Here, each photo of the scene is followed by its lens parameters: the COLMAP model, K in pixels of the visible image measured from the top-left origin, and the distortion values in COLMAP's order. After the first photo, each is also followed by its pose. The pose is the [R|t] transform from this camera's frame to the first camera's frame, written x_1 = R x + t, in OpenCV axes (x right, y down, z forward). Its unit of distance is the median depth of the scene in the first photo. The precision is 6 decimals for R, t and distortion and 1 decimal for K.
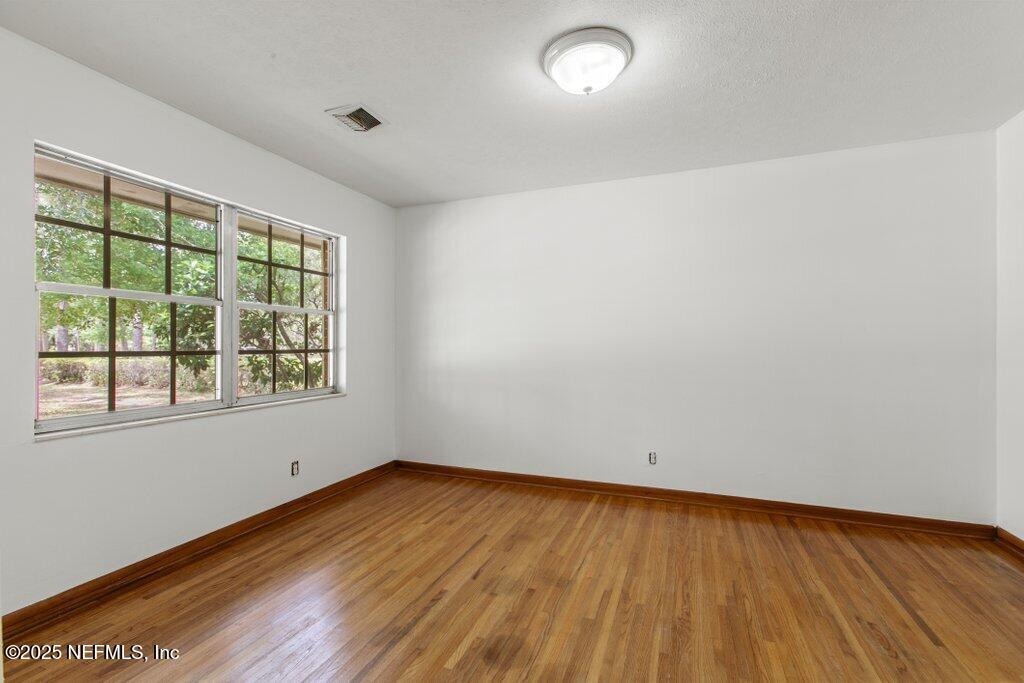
lens RADIAL K [[452.8, 0, 512.0], [0, 452.8, 341.5], [0, 0, 1]] dist [0.001363, 0.000136]
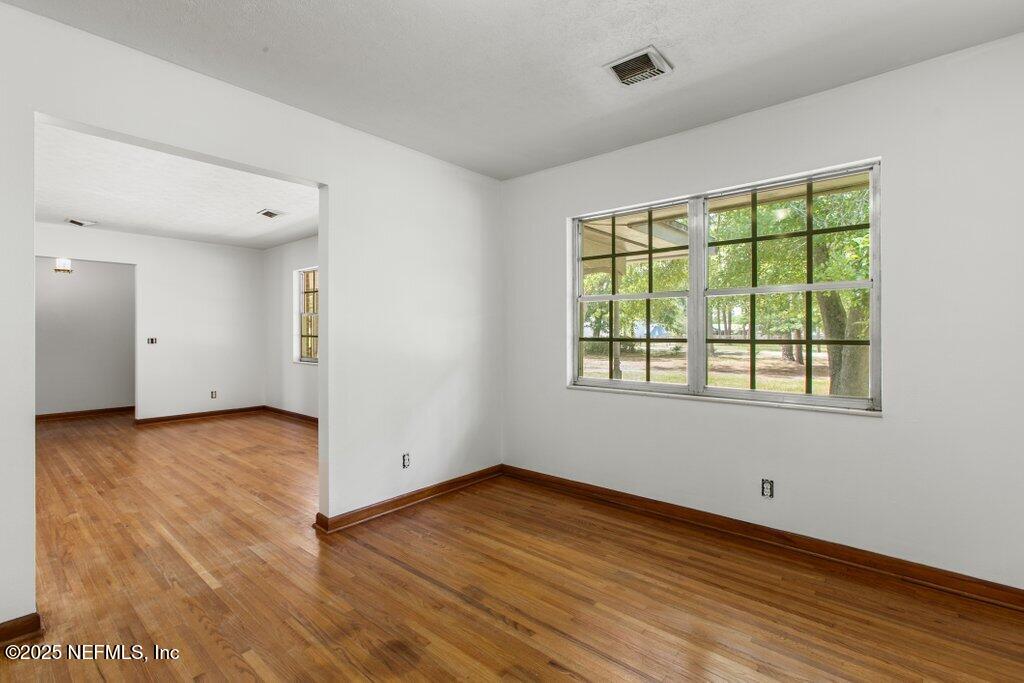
lens RADIAL K [[457.5, 0, 501.5], [0, 457.5, 333.5], [0, 0, 1]] dist [0.001557, 0.000306]
pose [[-0.337956, -0.000026, -0.941162, 0.549715], [0.007070, 0.999972, -0.002567, 0.006858], [0.941135, -0.007522, -0.337946, 1.041680]]
